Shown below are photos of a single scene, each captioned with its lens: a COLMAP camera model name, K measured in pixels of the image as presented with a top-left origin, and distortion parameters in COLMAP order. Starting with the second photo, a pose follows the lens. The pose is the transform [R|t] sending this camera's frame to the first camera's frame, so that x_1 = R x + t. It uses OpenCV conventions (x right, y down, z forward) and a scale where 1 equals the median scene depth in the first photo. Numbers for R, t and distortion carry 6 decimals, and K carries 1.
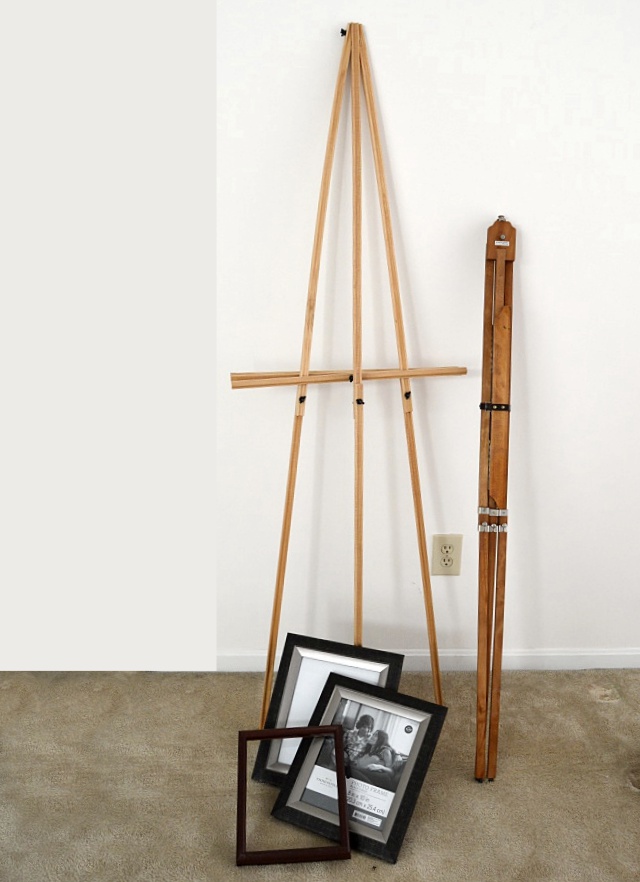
lens RADIAL K [[862.5, 0, 321.6], [0, 862.5, 440.3], [0, 0, 1]] dist [0.002575, 0.000000]
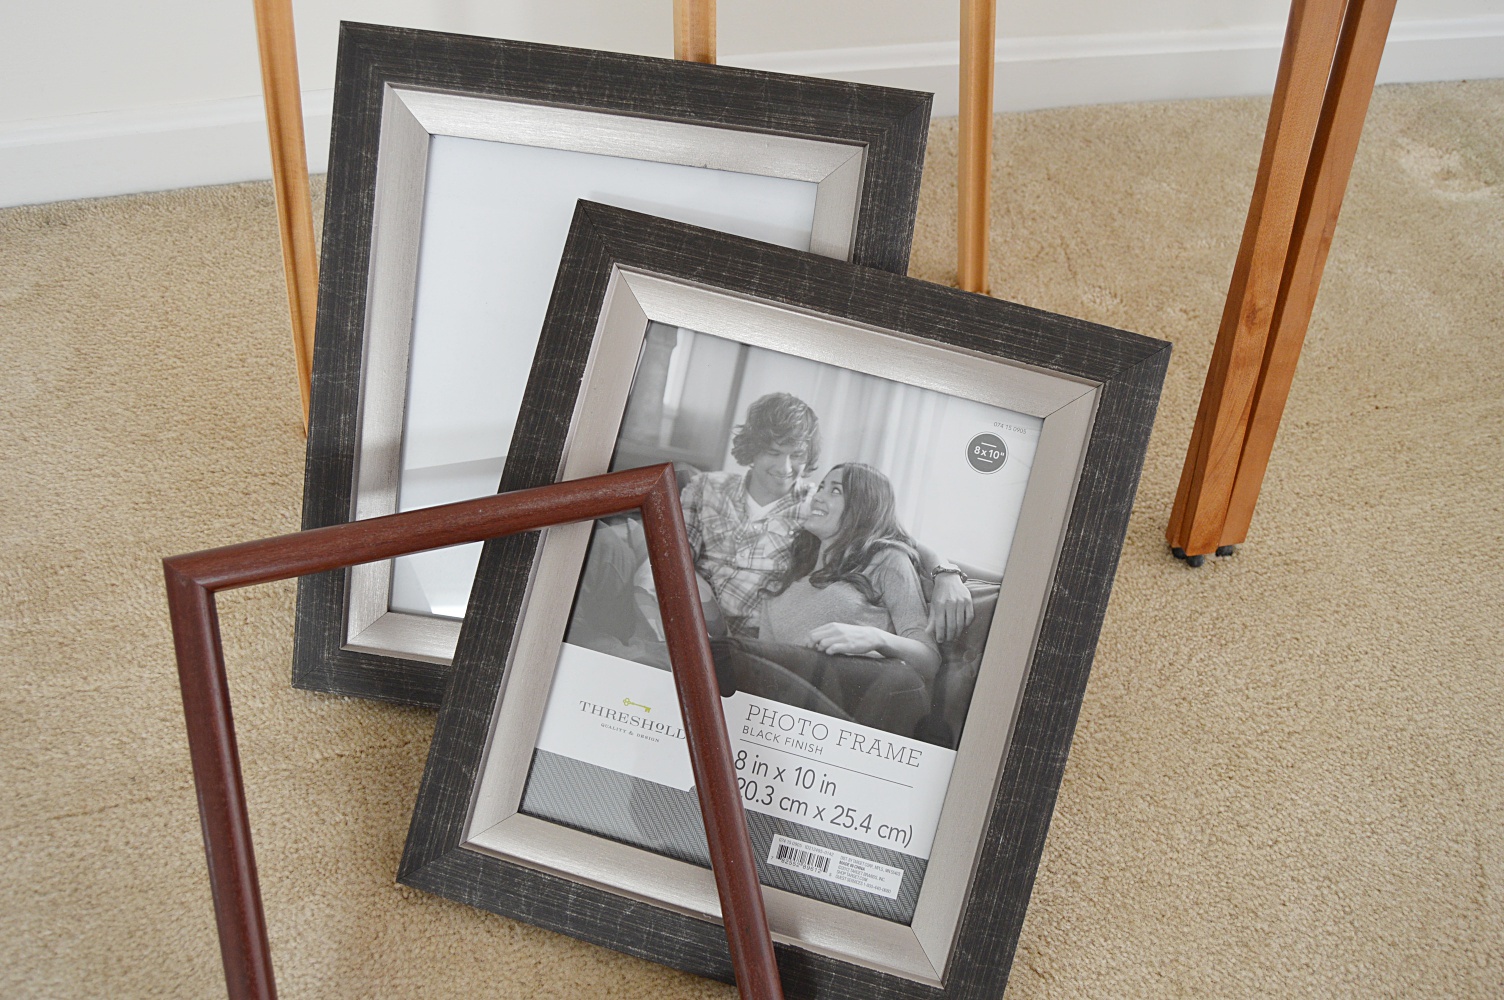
lens RADIAL K [[1205.4, 0, 765.7], [0, 1205.4, 507.6], [0, 0, 1]] dist [-0.081270, 0.006453]
pose [[0.974356, -0.135413, 0.179706, -0.007848], [0.005658, 0.813138, 0.582043, 0.171750], [-0.224942, -0.566100, 0.793052, 0.765628]]
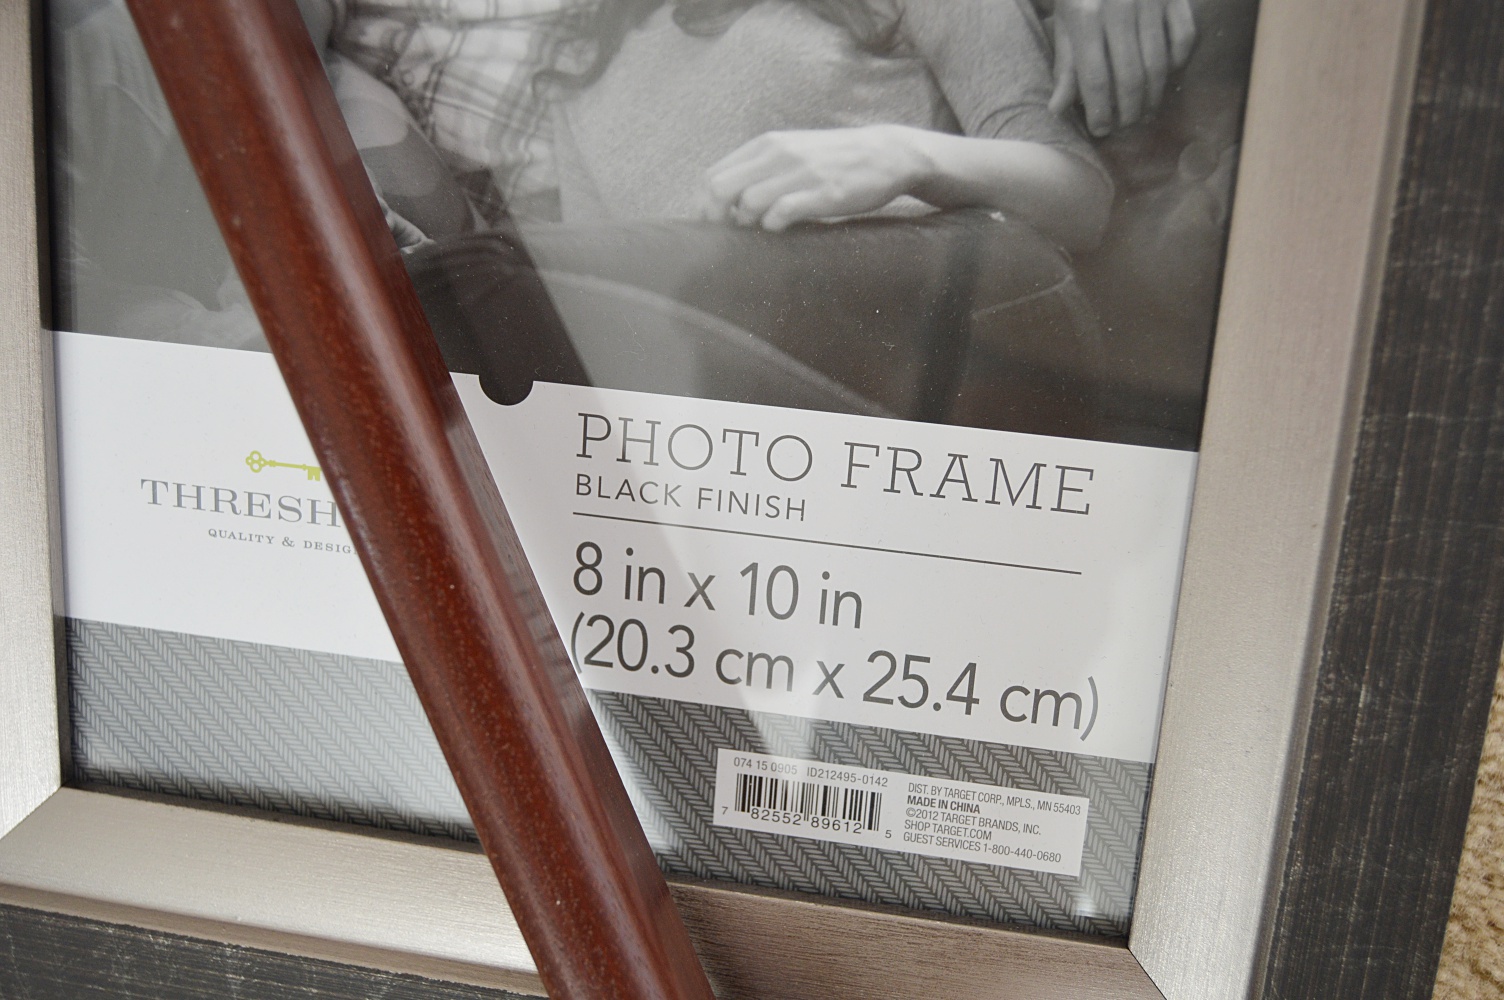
lens RADIAL K [[1785.1, 0, 758.1], [0, 1785.1, 500.7], [0, 0, 1]] dist [-0.058917, 0.000000]
pose [[0.941308, -0.337479, -0.006869, 0.048164], [0.215366, 0.584788, 0.782074, 0.272394], [-0.259917, -0.737652, 0.623147, 0.869946]]
